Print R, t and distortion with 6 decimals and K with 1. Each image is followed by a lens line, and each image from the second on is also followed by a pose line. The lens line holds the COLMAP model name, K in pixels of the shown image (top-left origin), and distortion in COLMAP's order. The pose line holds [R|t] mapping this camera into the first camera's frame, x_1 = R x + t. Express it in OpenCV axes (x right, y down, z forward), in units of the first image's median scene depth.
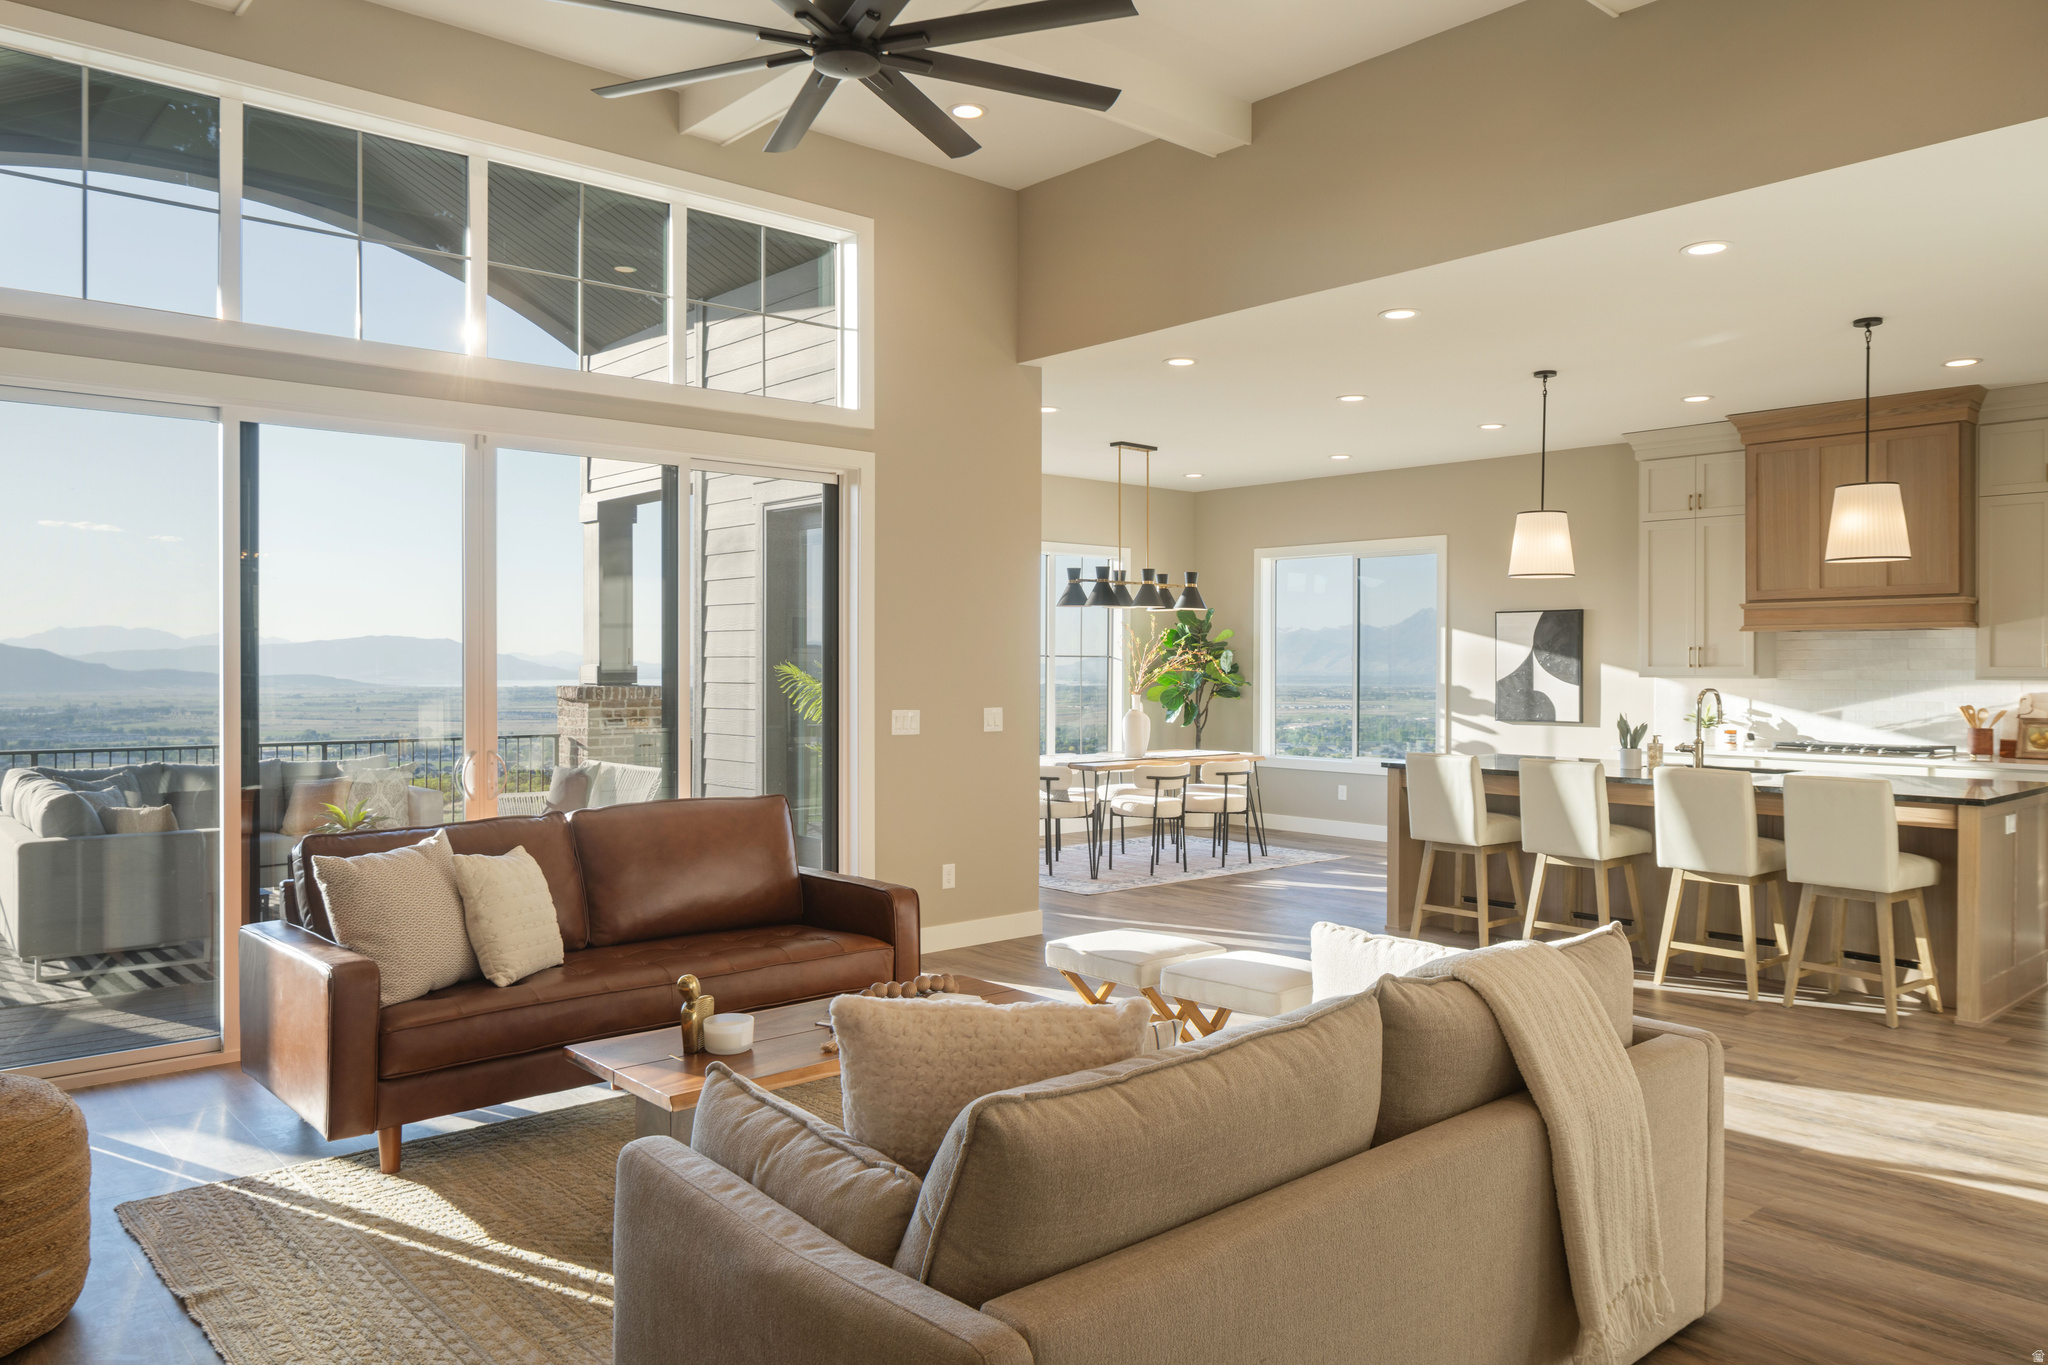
lens RADIAL K [[1443.4, 0, 1035.0], [0, 1443.4, 673.8], [0, 0, 1]] dist [-0.004421, -0.000940]
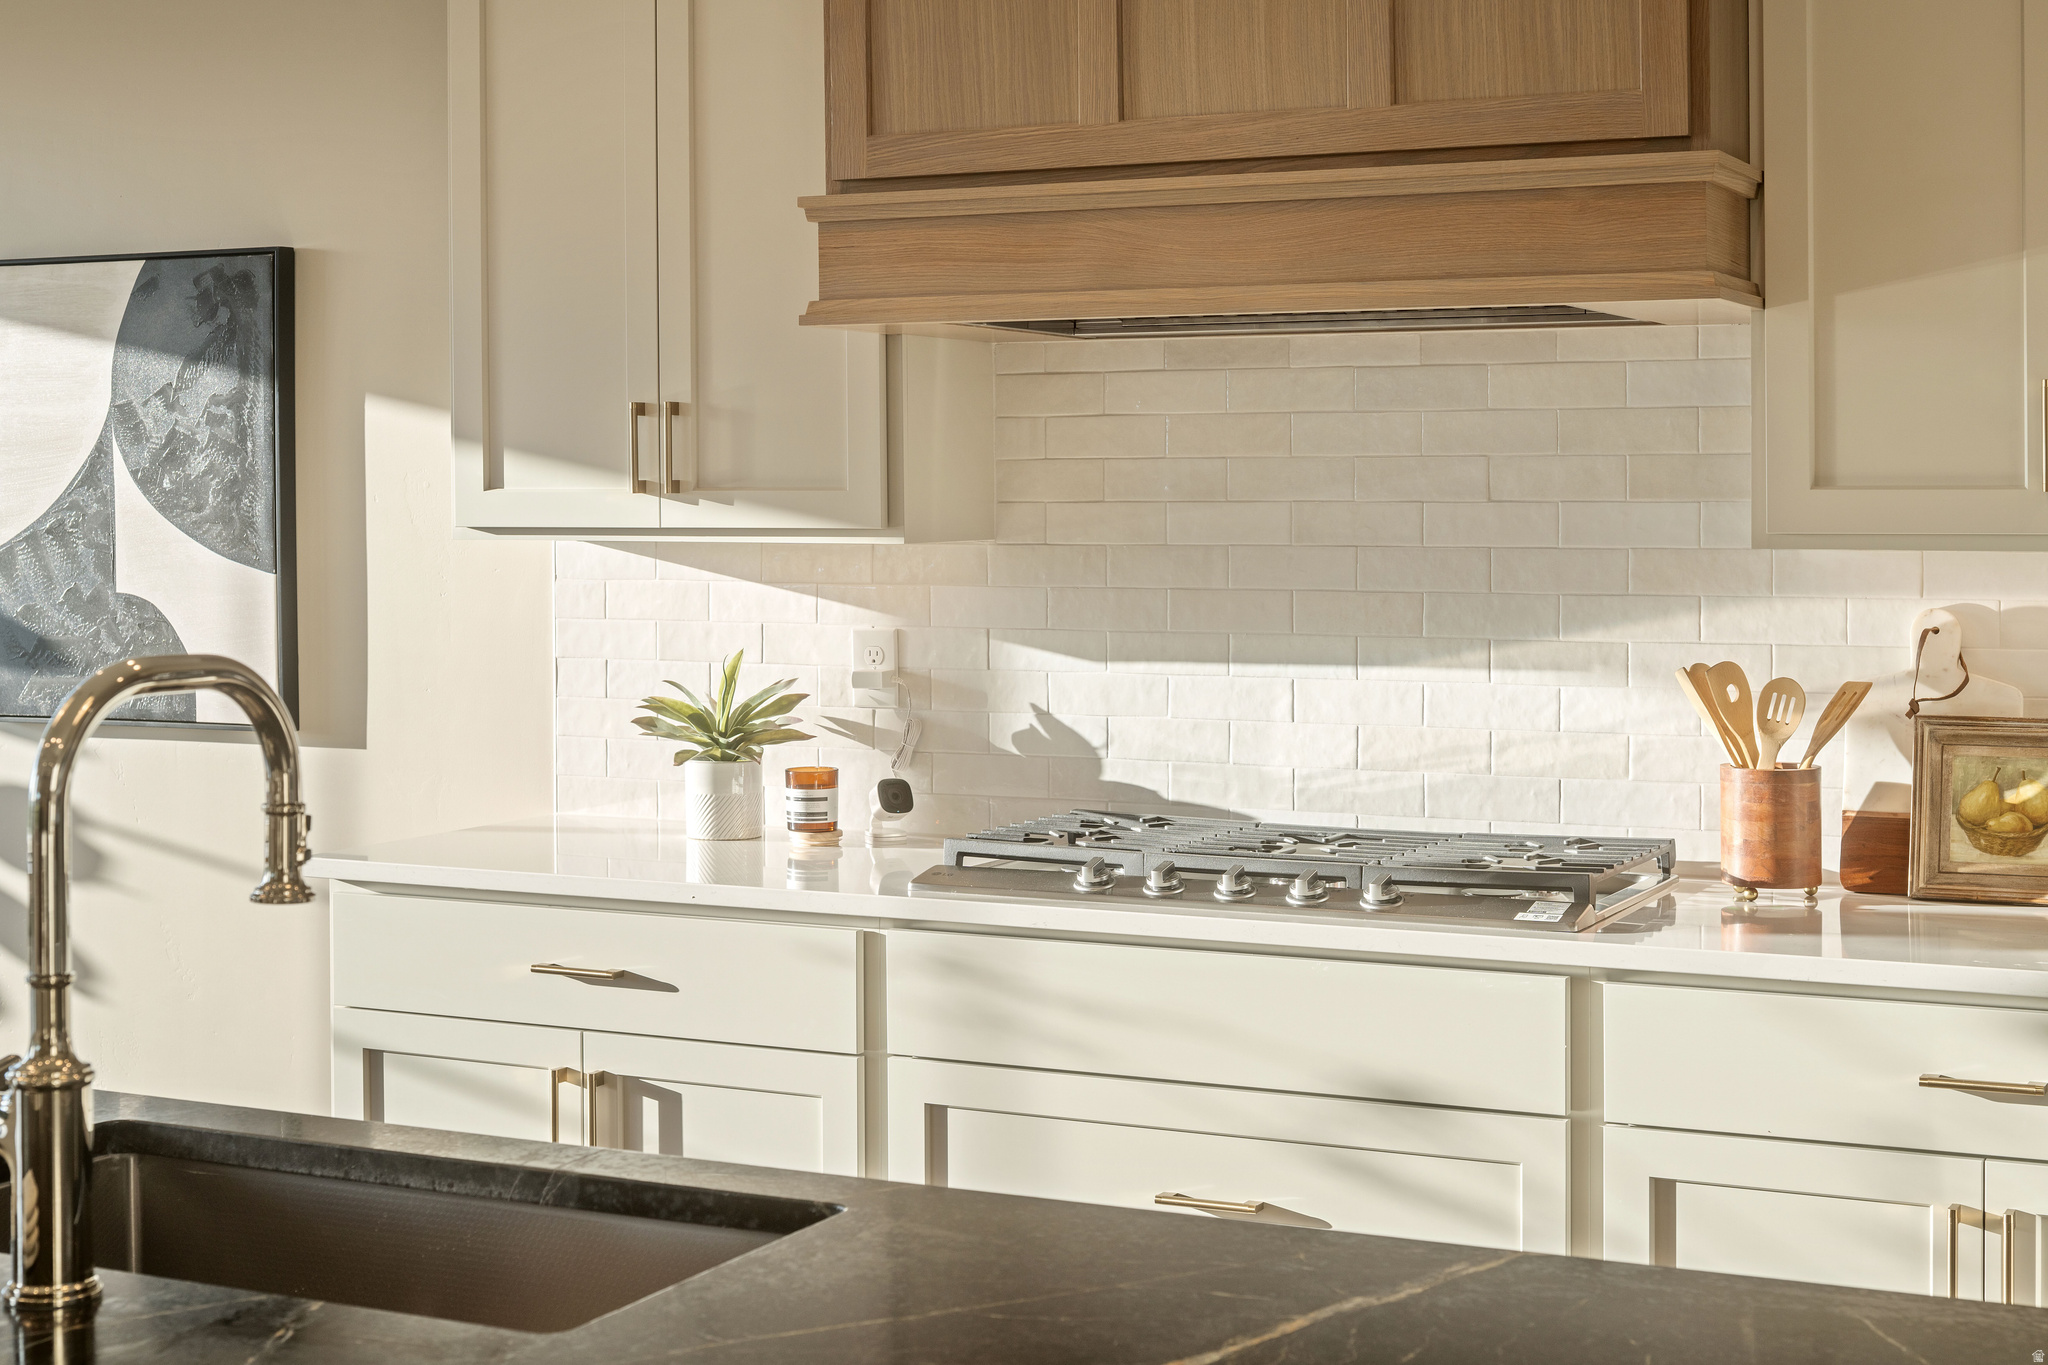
lens RADIAL K [[2962.7, 0, 1098.5], [0, 2962.7, 676.3], [0, 0, 1]] dist [-0.022732, -0.008216]
pose [[0.917719, -0.029054, 0.396166, 0.329023], [0.005871, 0.998205, 0.059606, -0.003060], [-0.397187, -0.052376, 0.916242, 0.538221]]
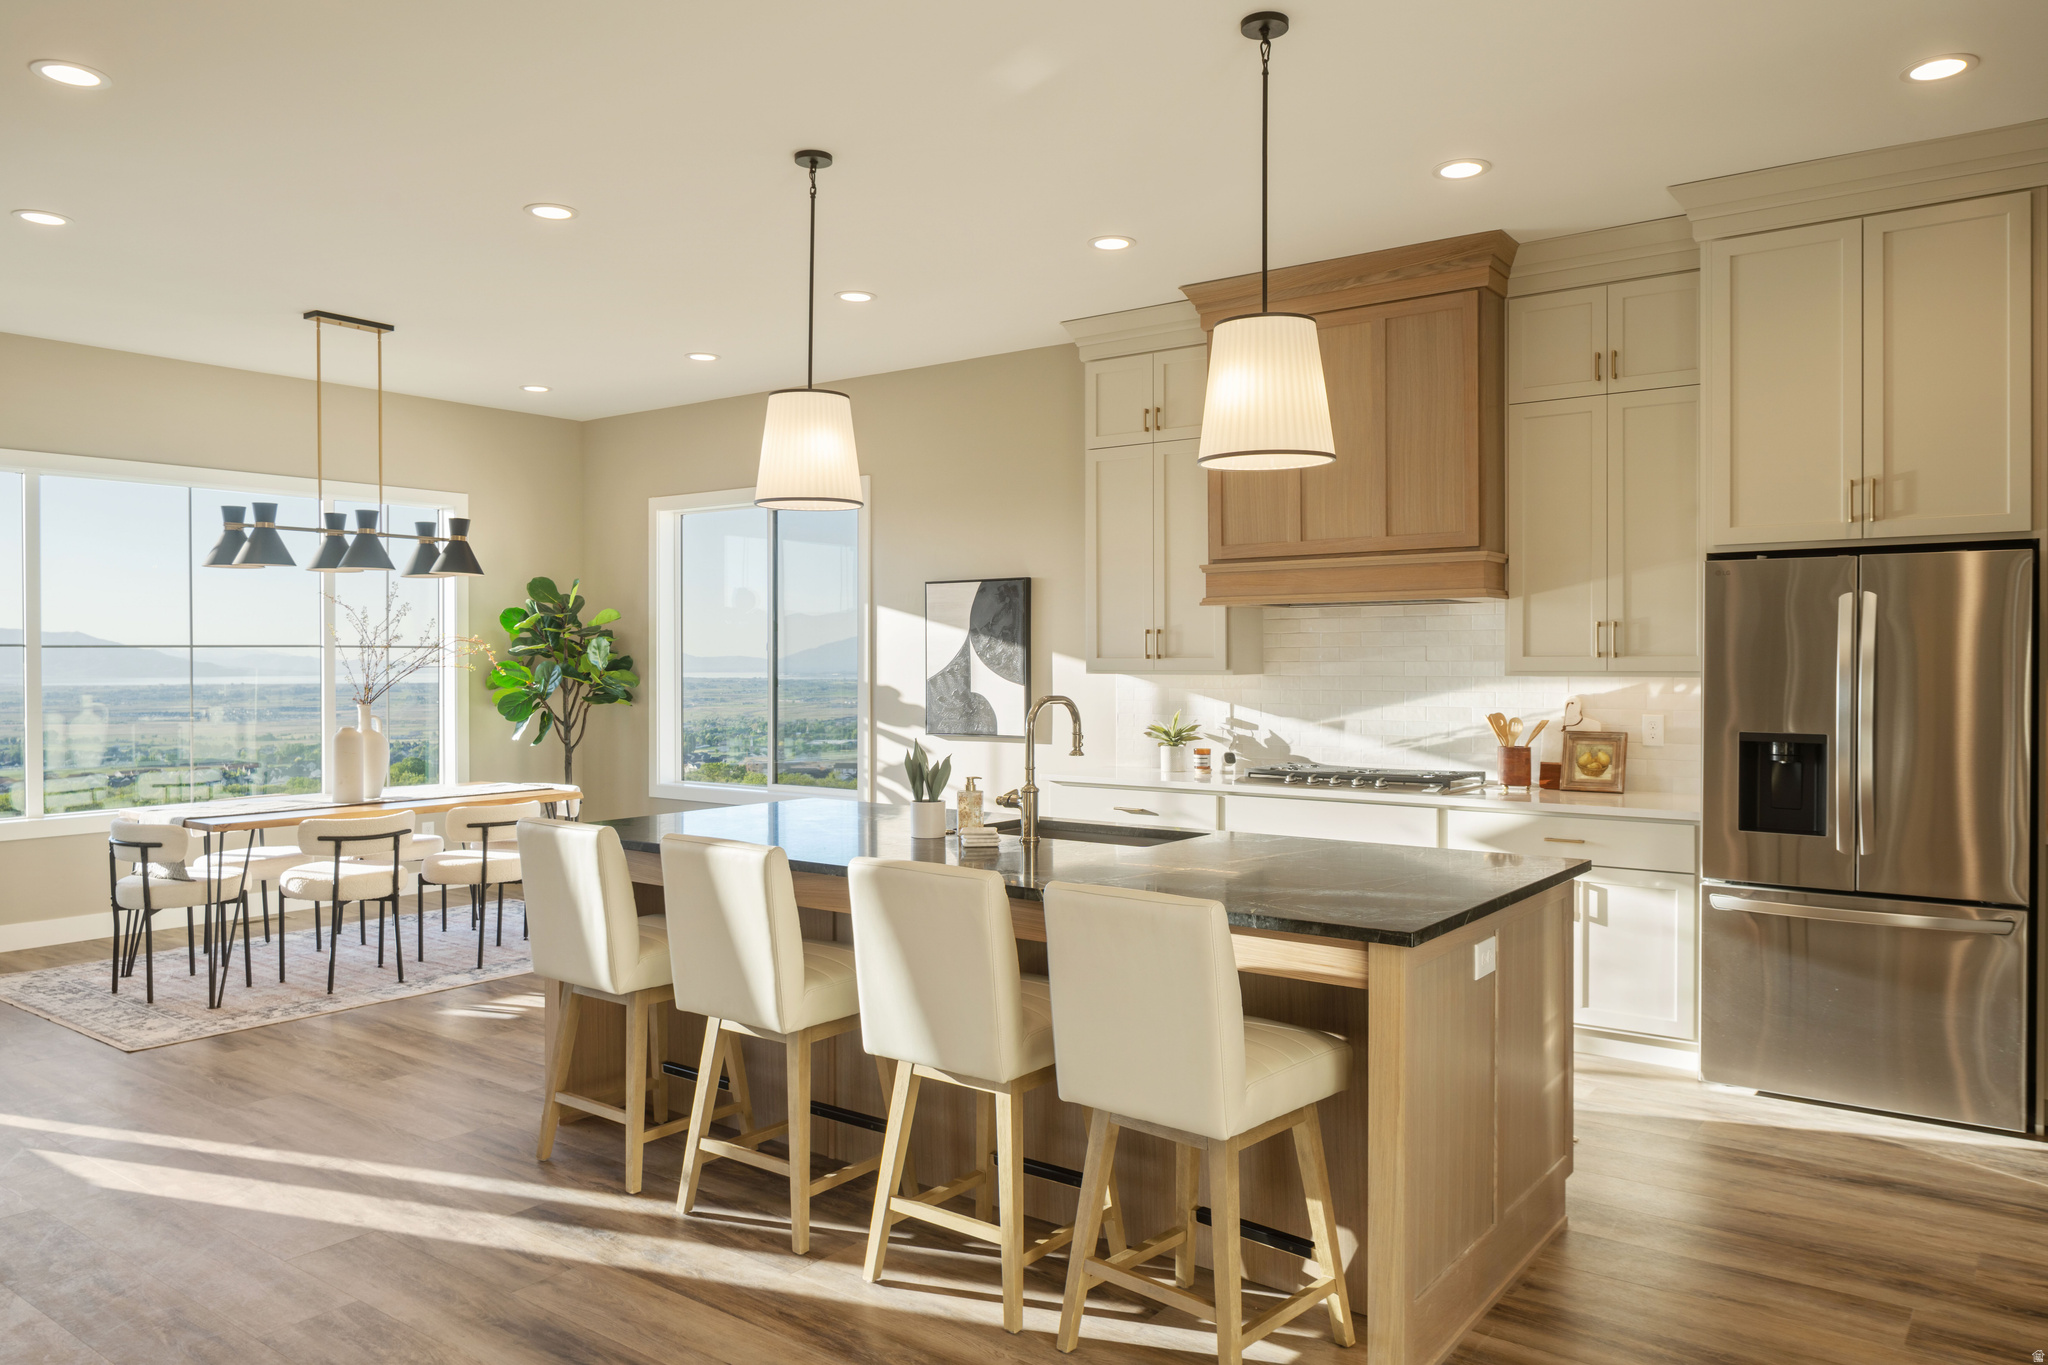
lens RADIAL K [[1443.4, 0, 1035.0], [0, 1443.4, 673.8], [0, 0, 1]] dist [-0.004421, -0.000940]
pose [[0.980362, -0.006302, 0.197103, 0.258291], [0.005326, 0.999971, 0.005483, -0.001339], [-0.197132, -0.004325, 0.980367, 0.323580]]
